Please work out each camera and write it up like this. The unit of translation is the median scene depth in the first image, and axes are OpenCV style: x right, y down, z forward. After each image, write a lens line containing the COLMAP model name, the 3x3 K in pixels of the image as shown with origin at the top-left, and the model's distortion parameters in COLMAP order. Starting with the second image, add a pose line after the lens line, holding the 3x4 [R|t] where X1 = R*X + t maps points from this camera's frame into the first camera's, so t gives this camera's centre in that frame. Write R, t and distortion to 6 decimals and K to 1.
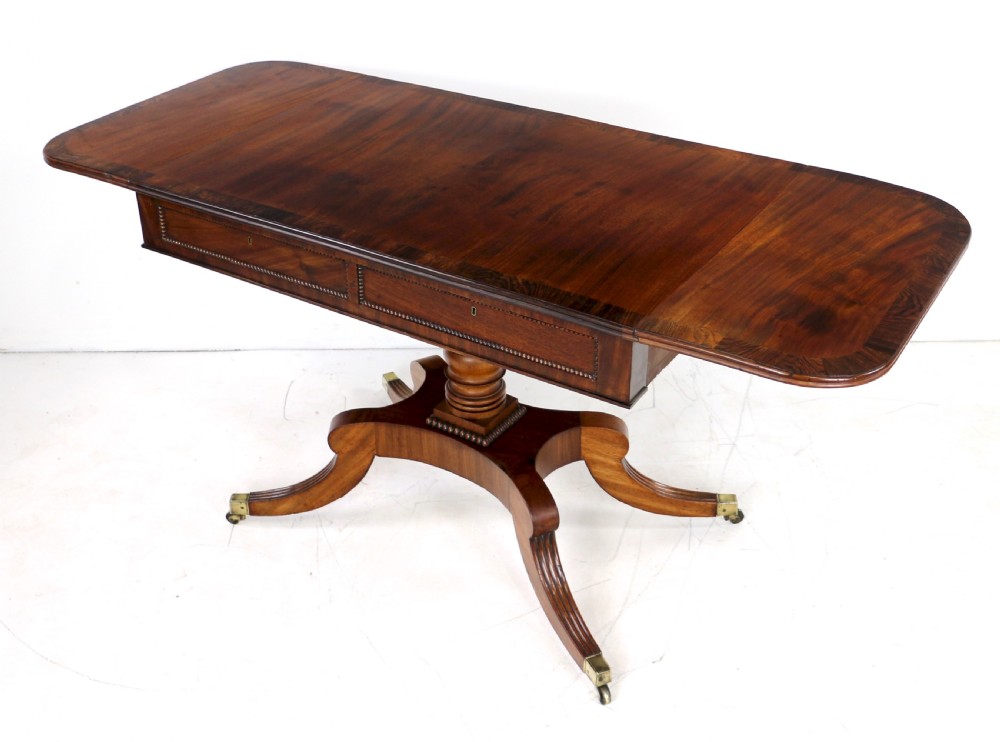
lens RADIAL K [[1178.3, 0, 520.6], [0, 1178.3, 334.0], [0, 0, 1]] dist [-0.162404, 0.000000]
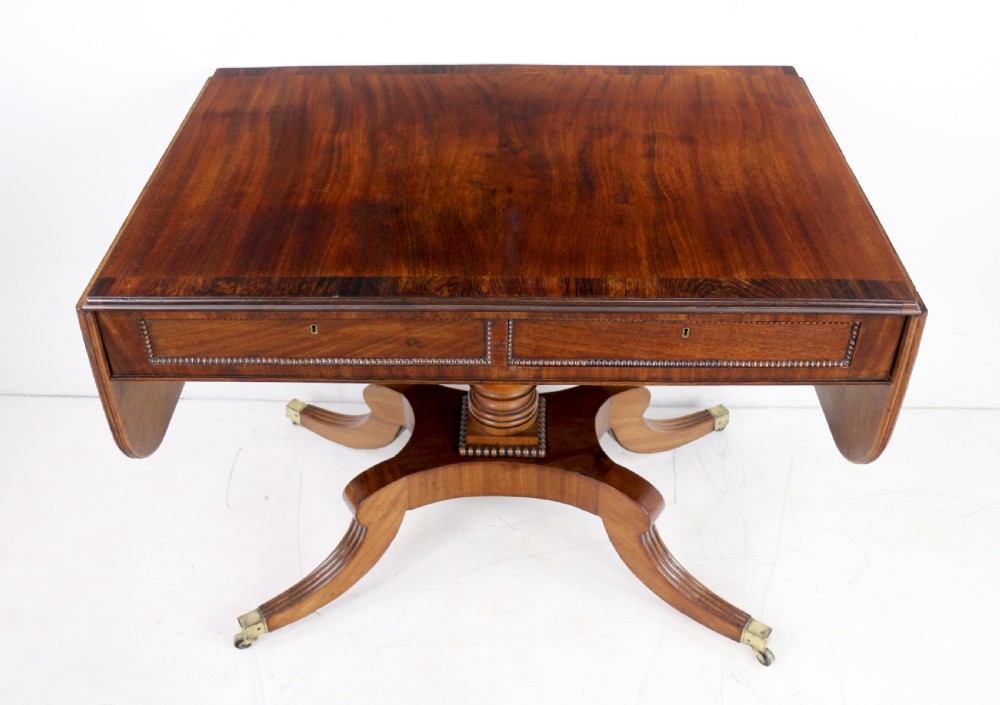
lens RADIAL K [[1031.2, 0, 493.4], [0, 1031.2, 328.6], [0, 0, 1]] dist [-0.140481, 0.000000]
pose [[0.858878, -0.316768, 0.402475, -0.377633], [0.265246, 0.947315, 0.179550, -0.158970], [-0.438147, -0.047457, 0.897650, 0.361492]]
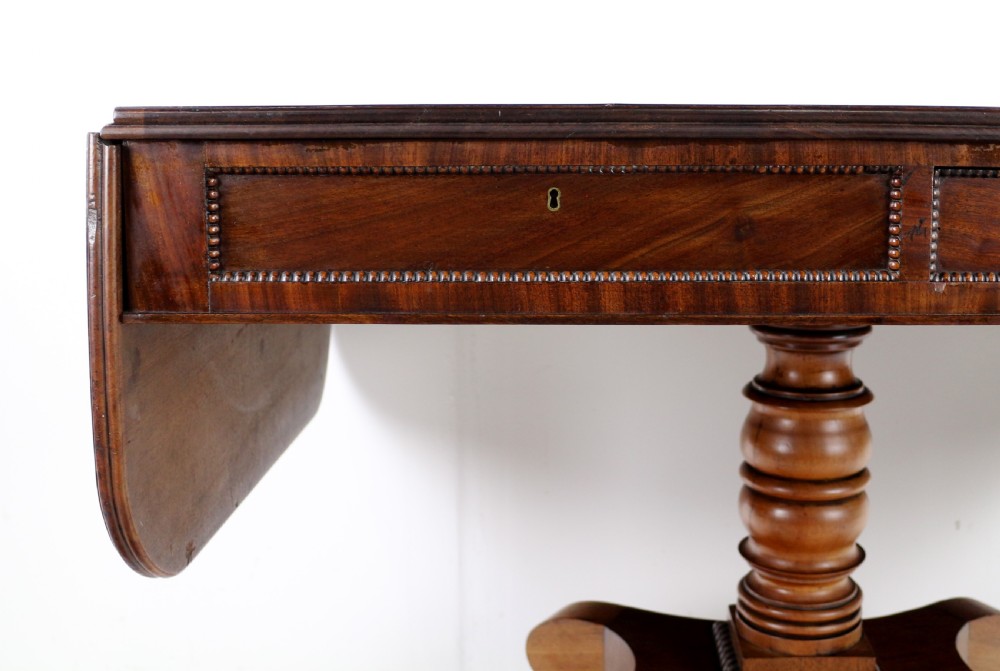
lens RADIAL K [[1200.0, 0, 584.8], [0, 1200.0, 231.9], [0, 0, 1]] dist [-0.114150, 0.000000]
pose [[0.845072, -0.055107, 0.531805, -0.409089], [0.268871, 0.903550, -0.333624, 0.055975], [-0.462128, 0.424924, 0.778382, 0.675290]]
